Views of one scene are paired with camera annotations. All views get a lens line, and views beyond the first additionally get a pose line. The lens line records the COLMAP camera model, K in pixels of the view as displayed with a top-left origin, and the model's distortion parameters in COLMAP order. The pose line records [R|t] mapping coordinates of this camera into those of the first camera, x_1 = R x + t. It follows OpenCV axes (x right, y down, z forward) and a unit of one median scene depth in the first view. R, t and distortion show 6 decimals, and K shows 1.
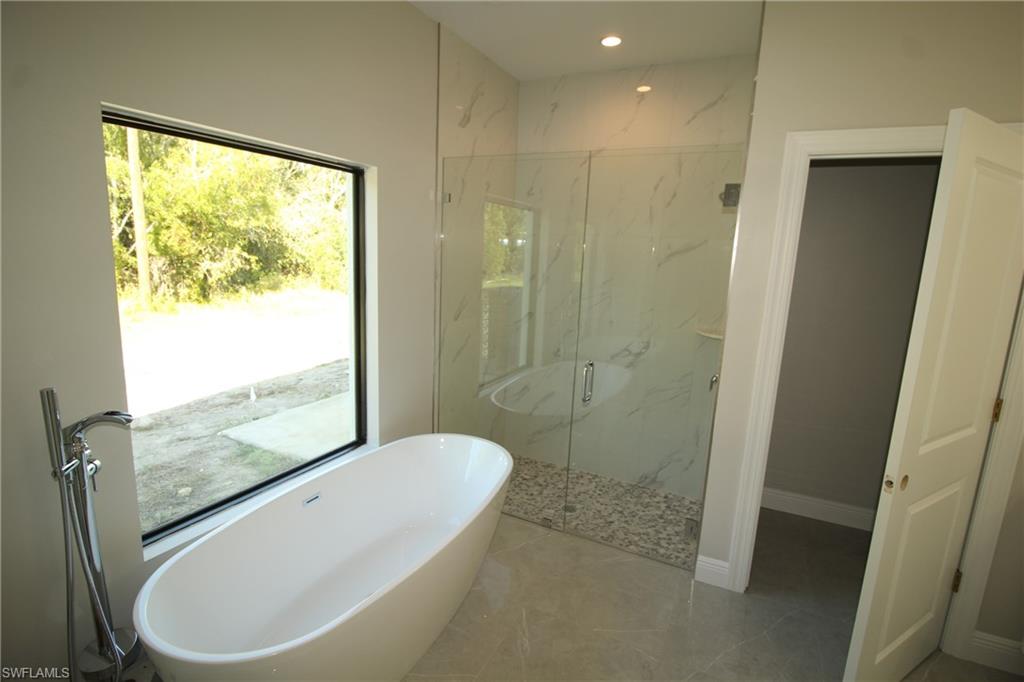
lens RADIAL K [[492.3, 0, 507.9], [0, 492.3, 322.8], [0, 0, 1]] dist [-0.000260, -0.000418]
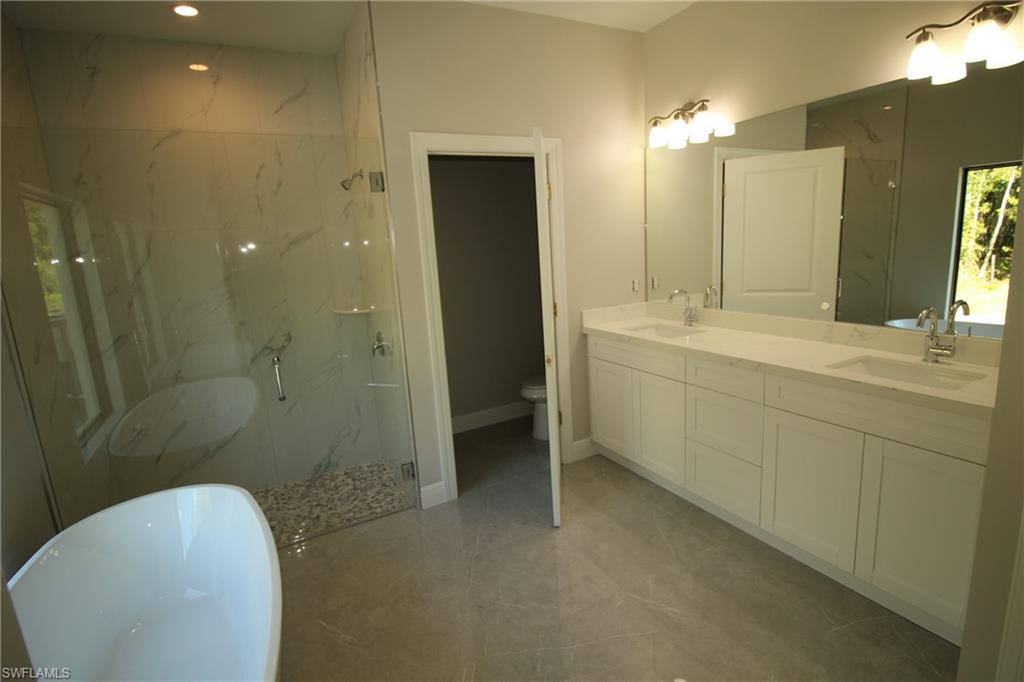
lens RADIAL K [[512.8, 0, 510.1], [0, 512.8, 317.5], [0, 0, 1]] dist [-0.002702, -0.001037]
pose [[0.575976, -0.202394, 0.792015, -0.279840], [0.210619, 0.972897, 0.095449, 0.003380], [-0.789868, 0.111837, 0.602994, 0.037636]]
